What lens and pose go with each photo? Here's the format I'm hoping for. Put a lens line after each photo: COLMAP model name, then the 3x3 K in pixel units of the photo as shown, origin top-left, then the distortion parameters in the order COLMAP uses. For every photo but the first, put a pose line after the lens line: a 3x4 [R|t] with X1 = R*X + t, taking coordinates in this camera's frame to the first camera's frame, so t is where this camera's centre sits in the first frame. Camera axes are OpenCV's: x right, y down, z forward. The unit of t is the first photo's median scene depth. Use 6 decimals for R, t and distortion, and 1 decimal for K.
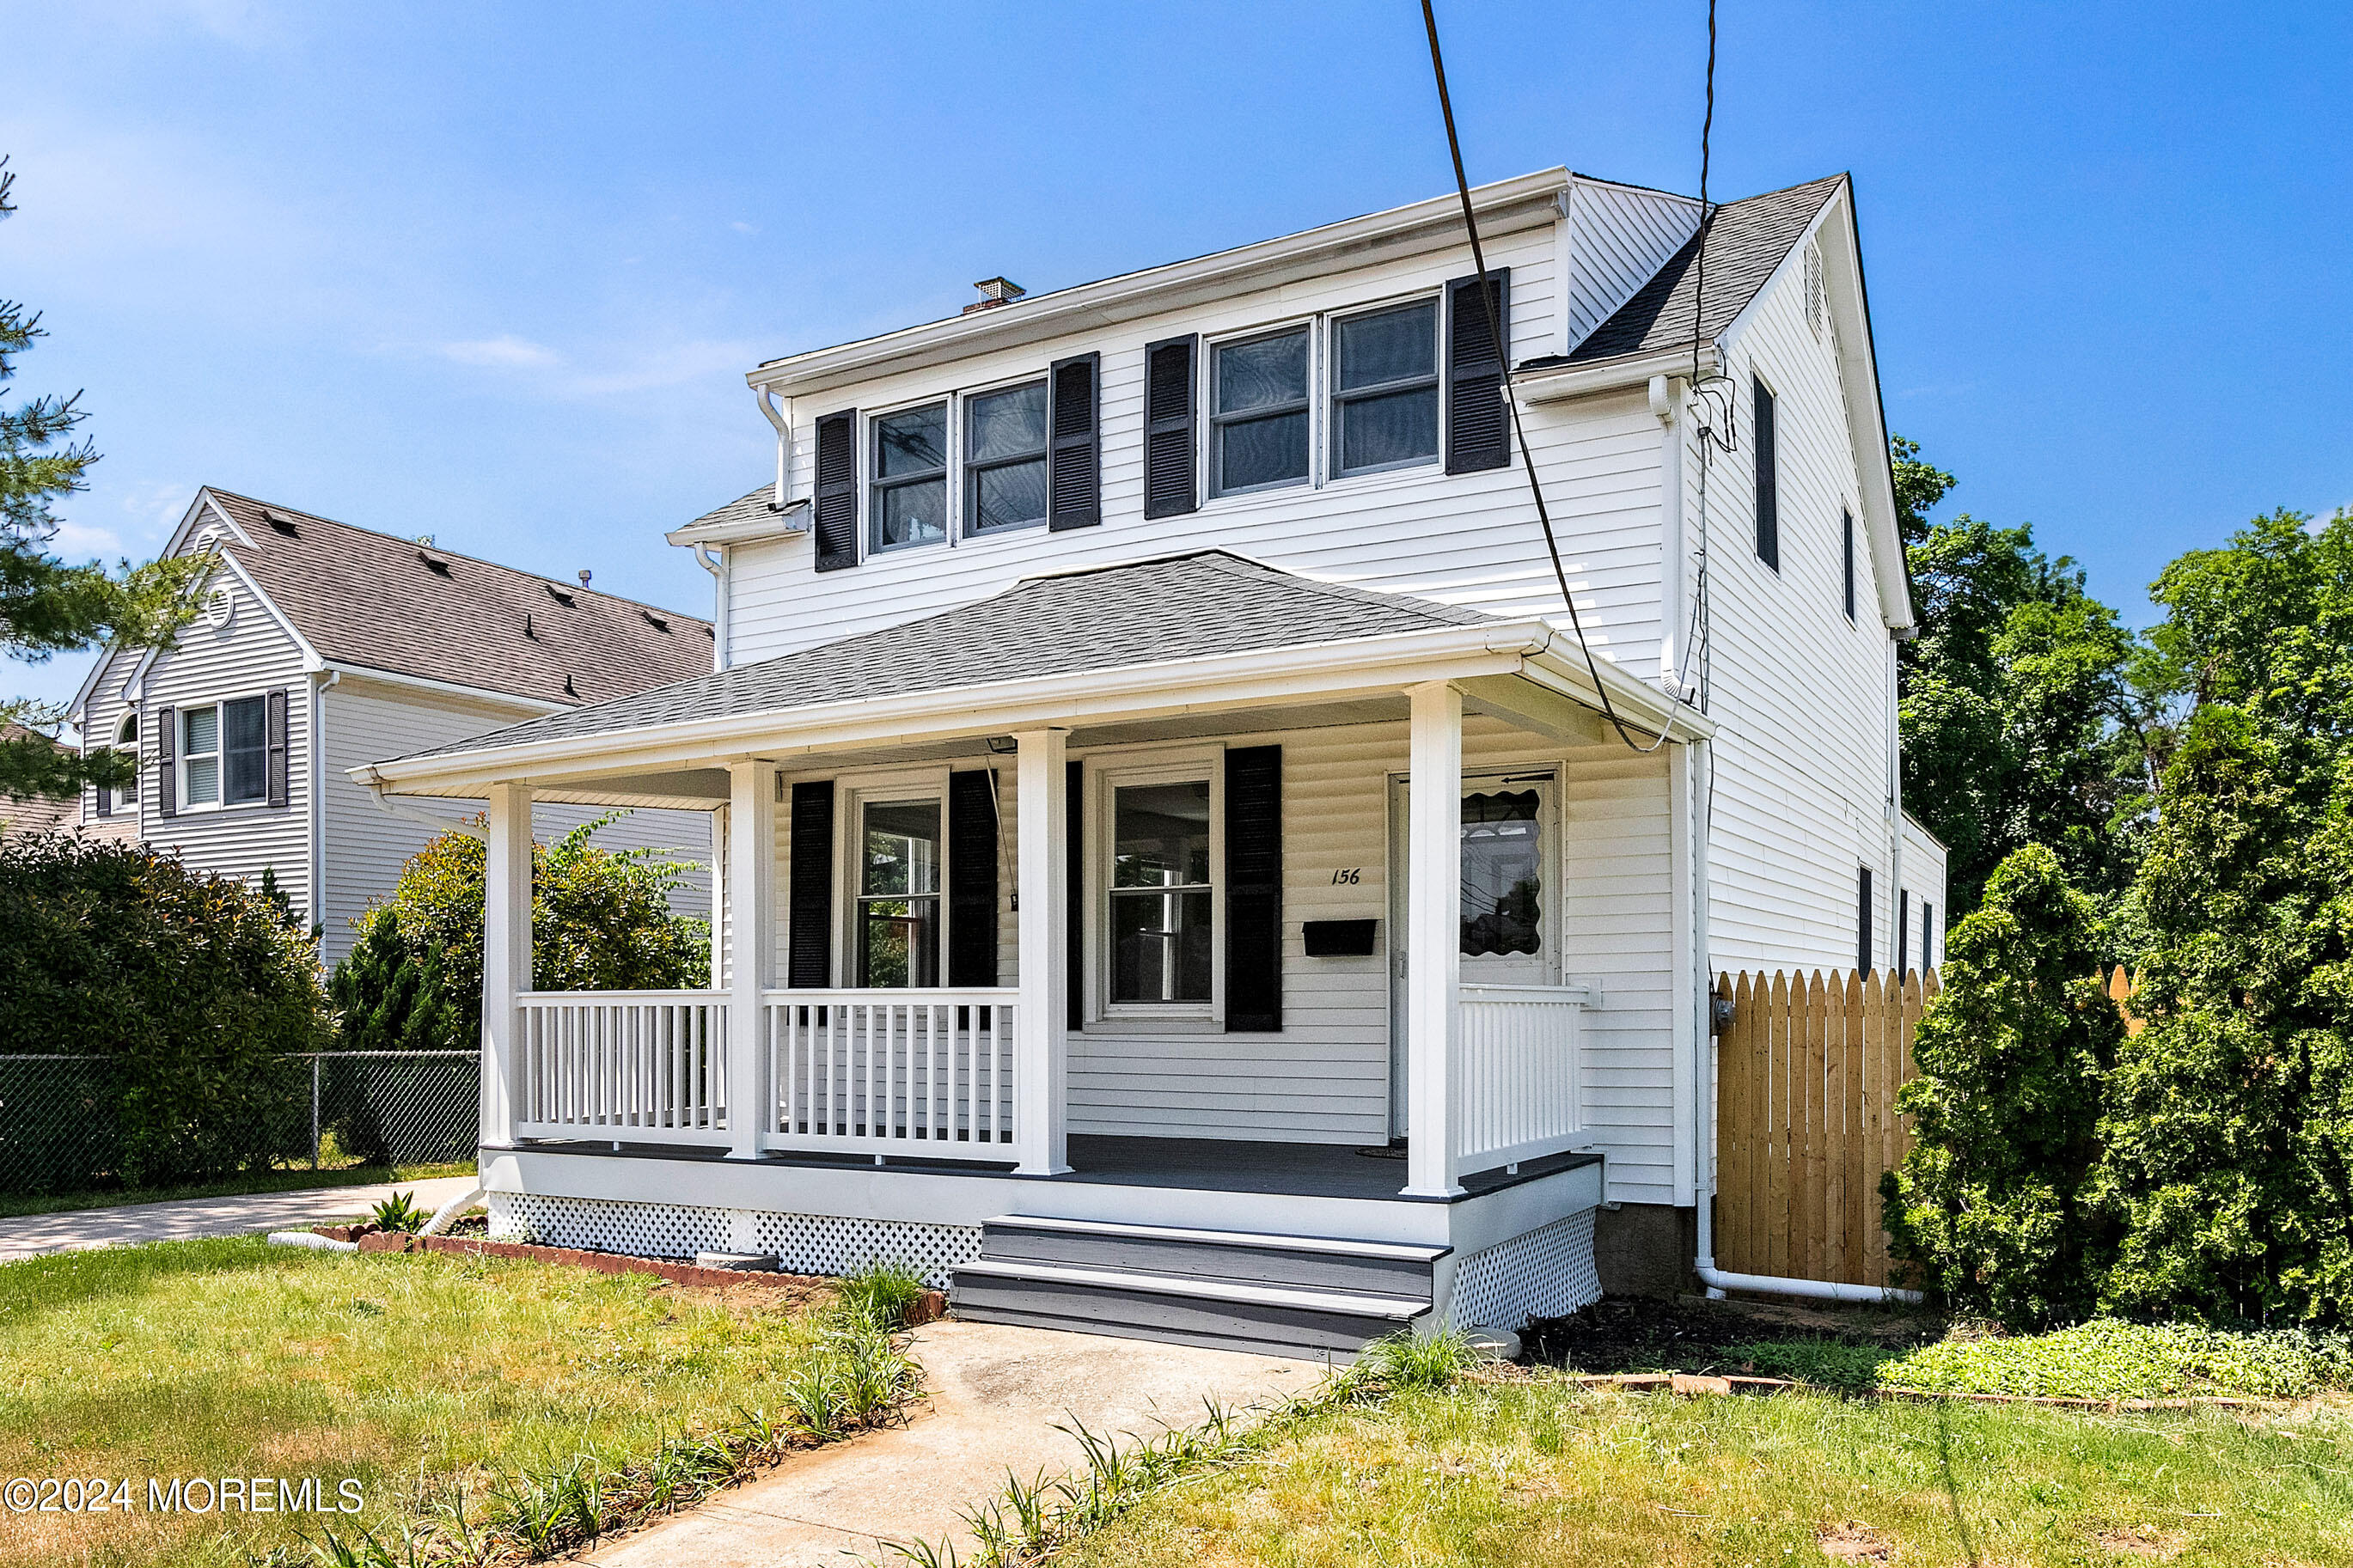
lens RADIAL K [[1729.7, 0, 1172.5], [0, 1729.7, 1001.0], [0, 0, 1]] dist [-0.003614, -0.001875]
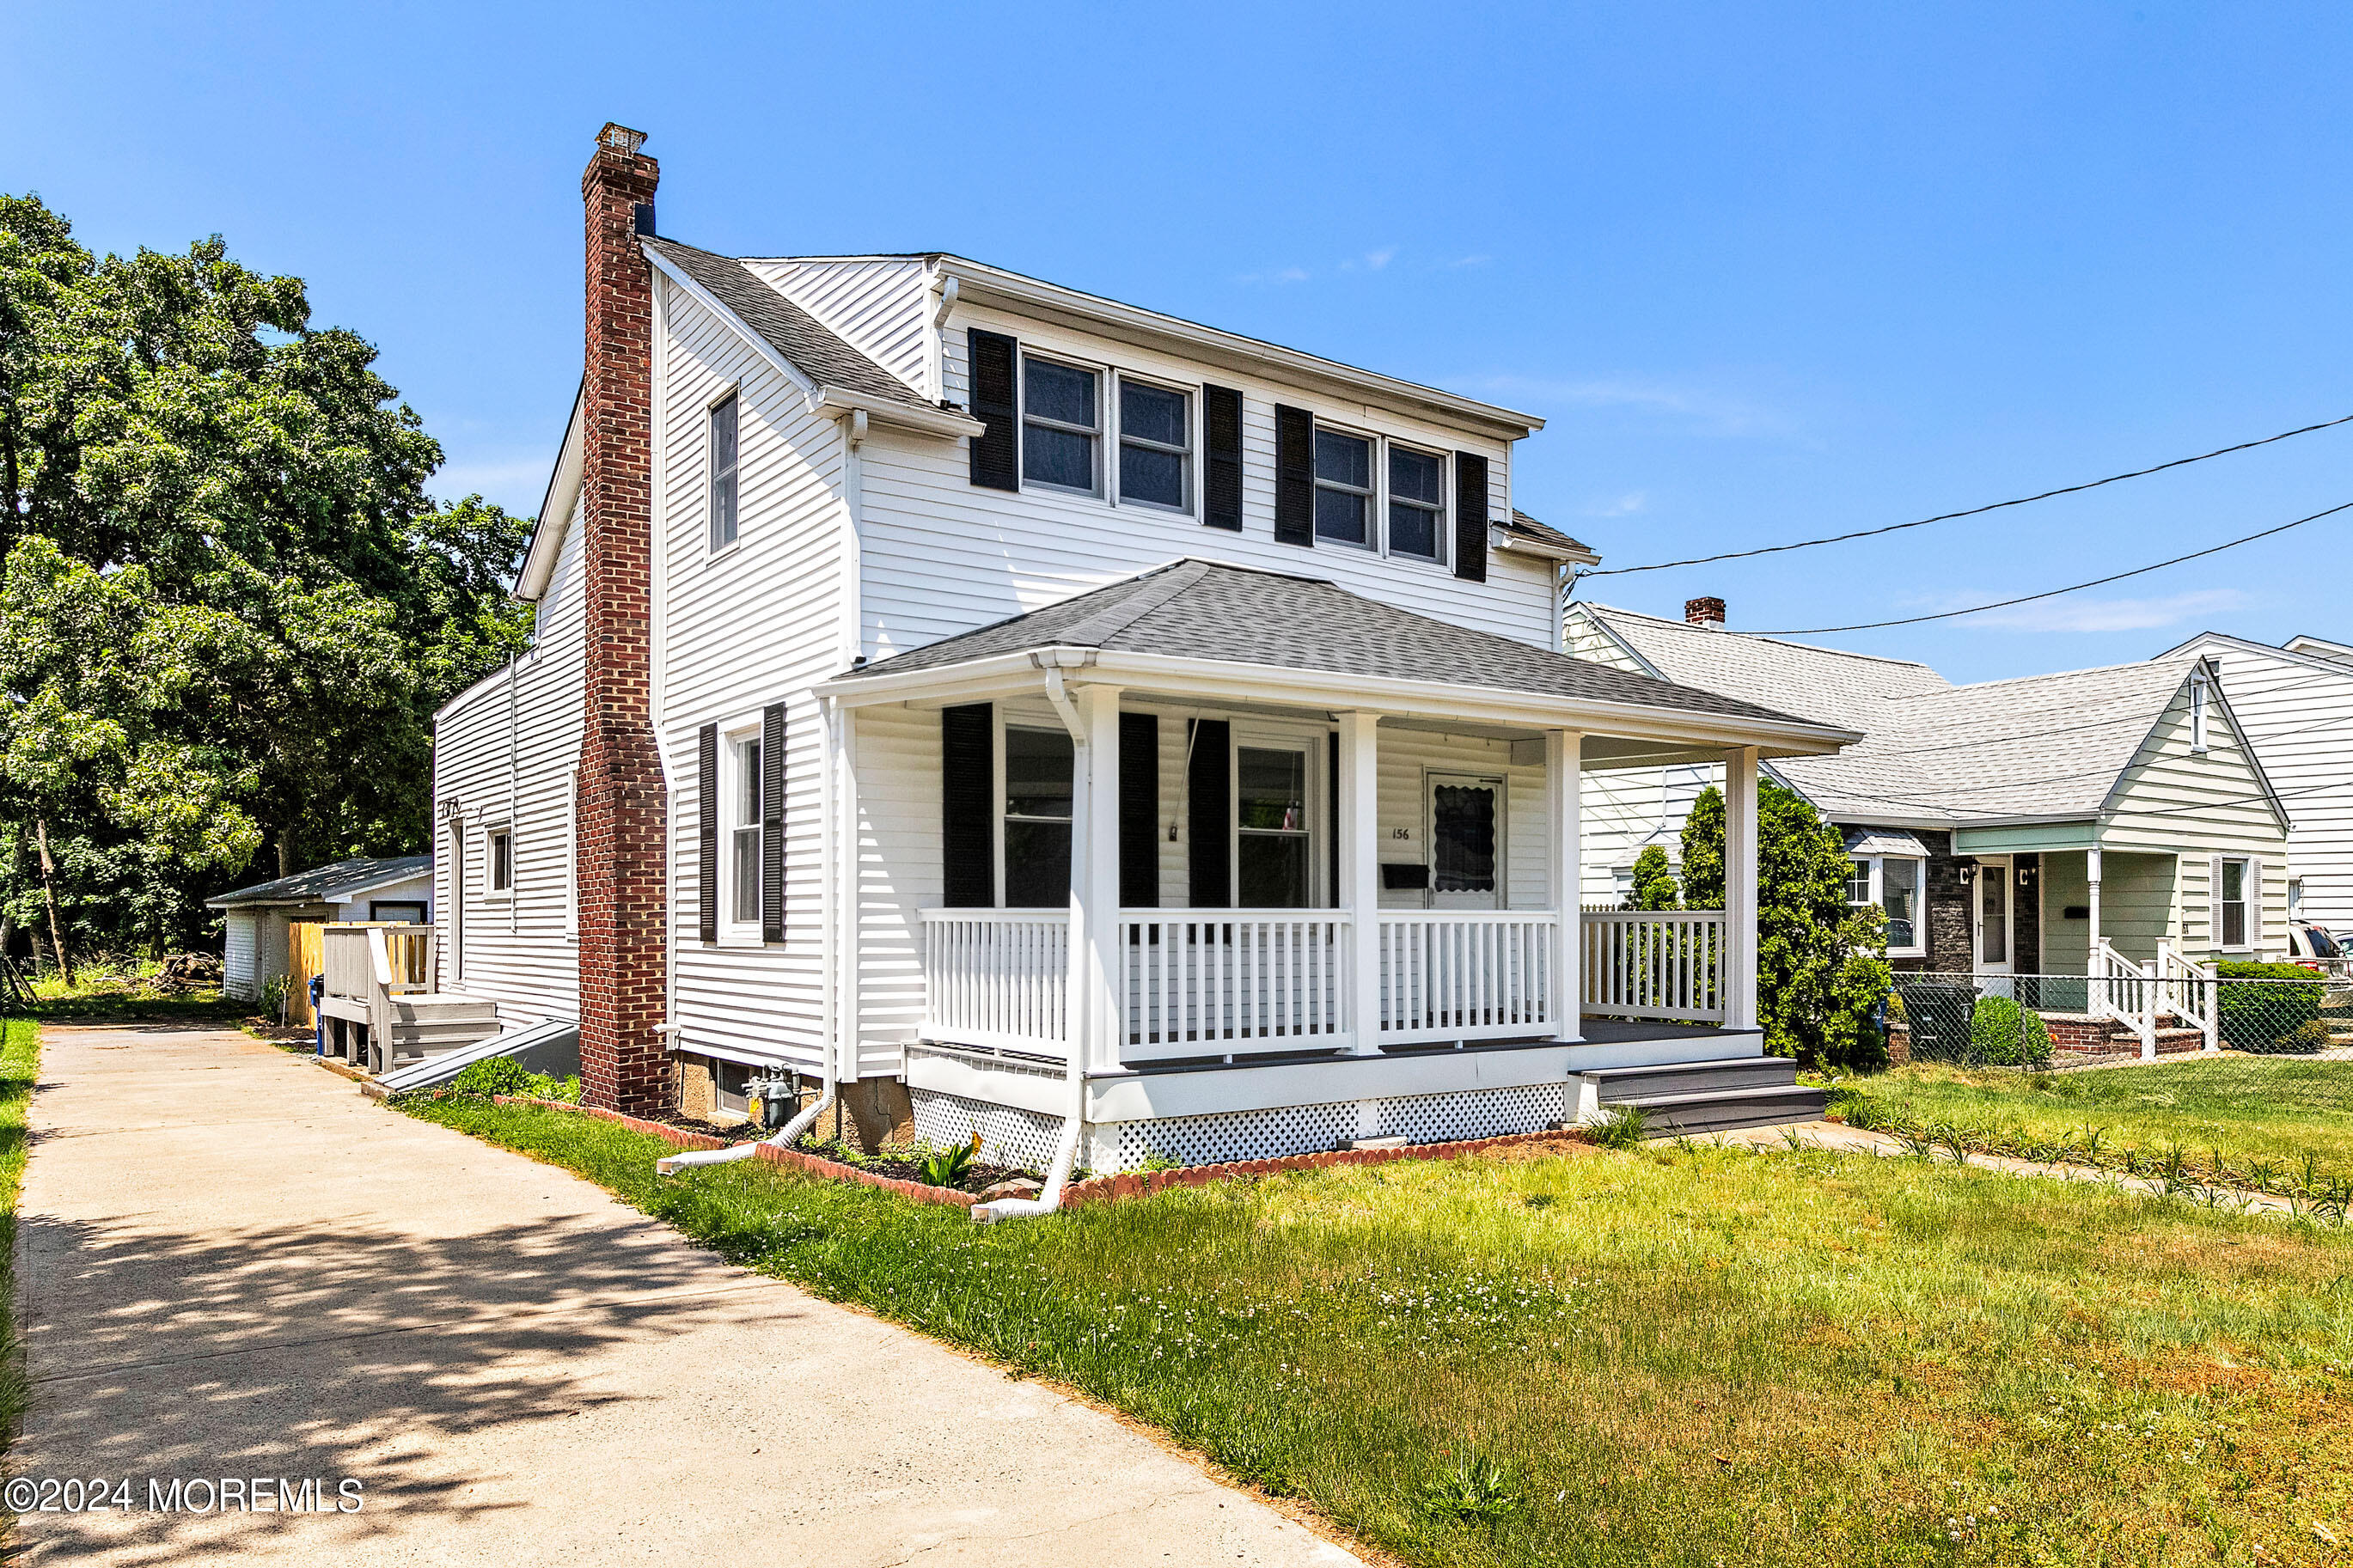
lens RADIAL K [[1585.8, 0, 1175.1], [0, 1585.8, 900.9], [0, 0, 1]] dist [-0.002062, -0.000106]
pose [[0.416439, 0.013299, 0.909066, -1.170024], [-0.005070, 0.999911, -0.012306, 0.000888], [-0.909150, 0.000515, 0.416469, 0.617867]]
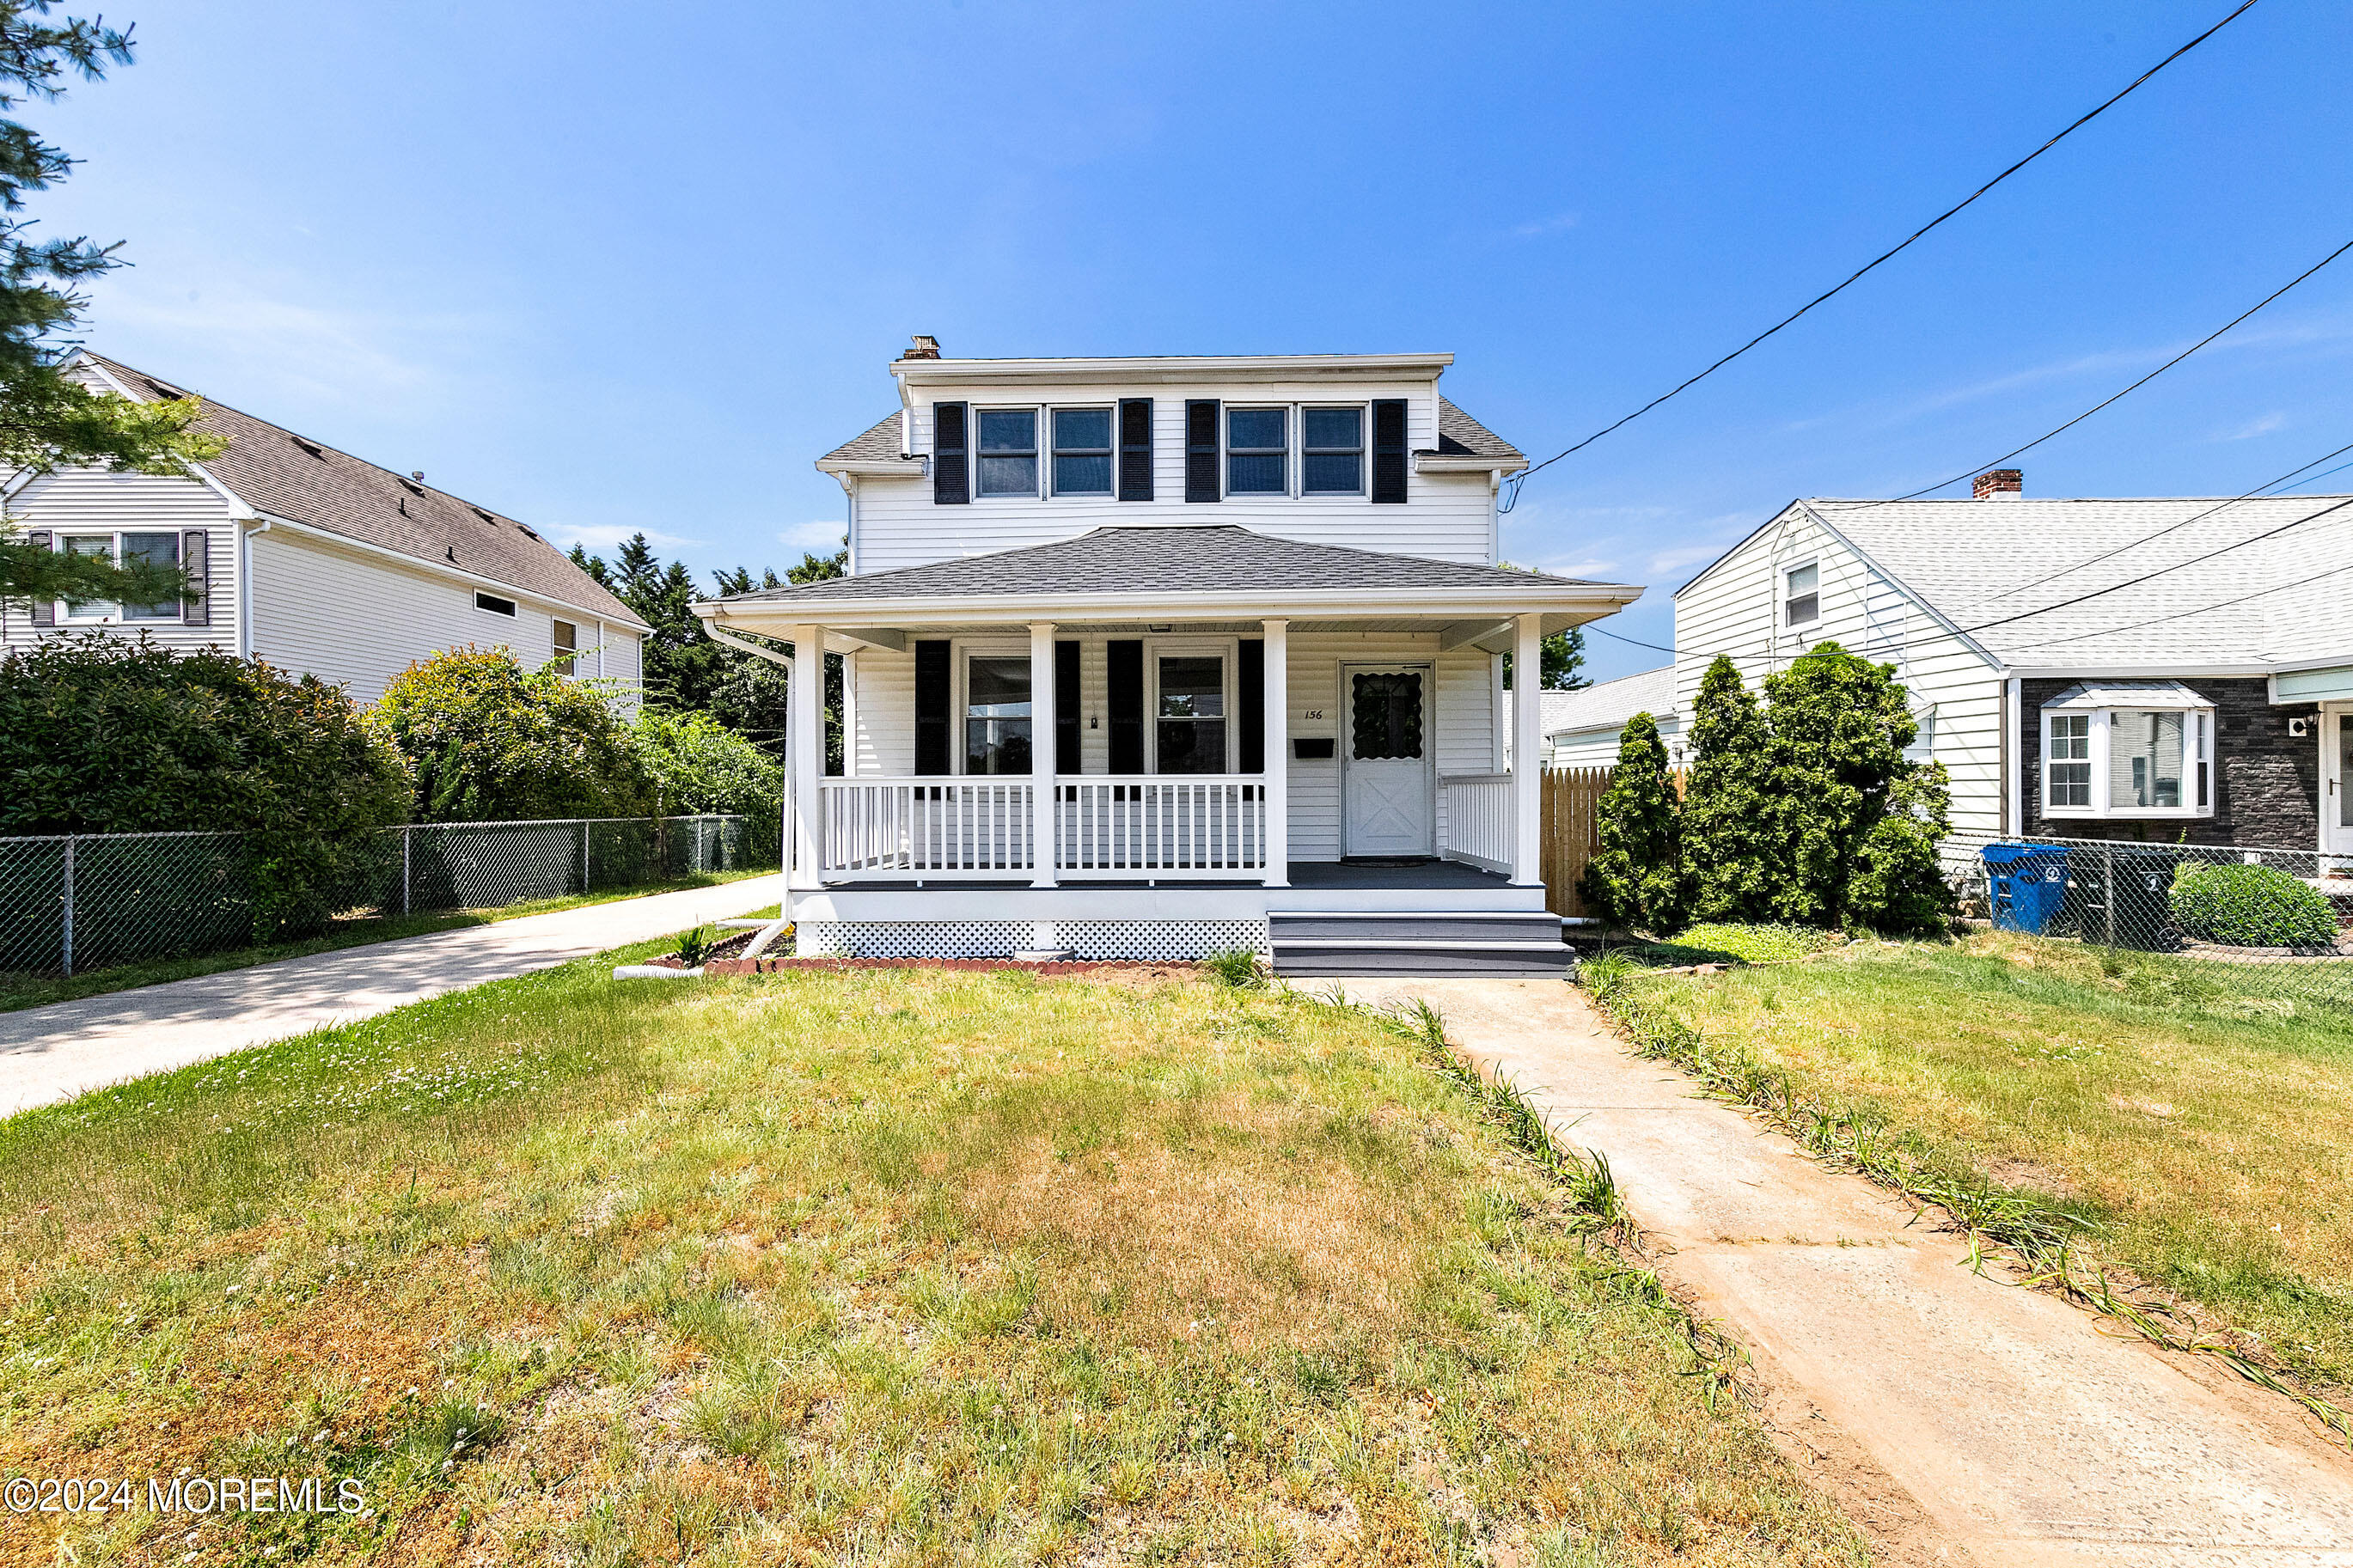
lens RADIAL K [[904.5, 0, 1176.5], [0, 904.5, 784.0], [0, 0, 1]] dist [0.002975, 0.000110]
pose [[0.877166, -0.001843, 0.480183, -0.482606], [0.001336, 0.999998, 0.001397, -0.000191], [-0.480185, -0.000584, 0.877167, 0.230187]]
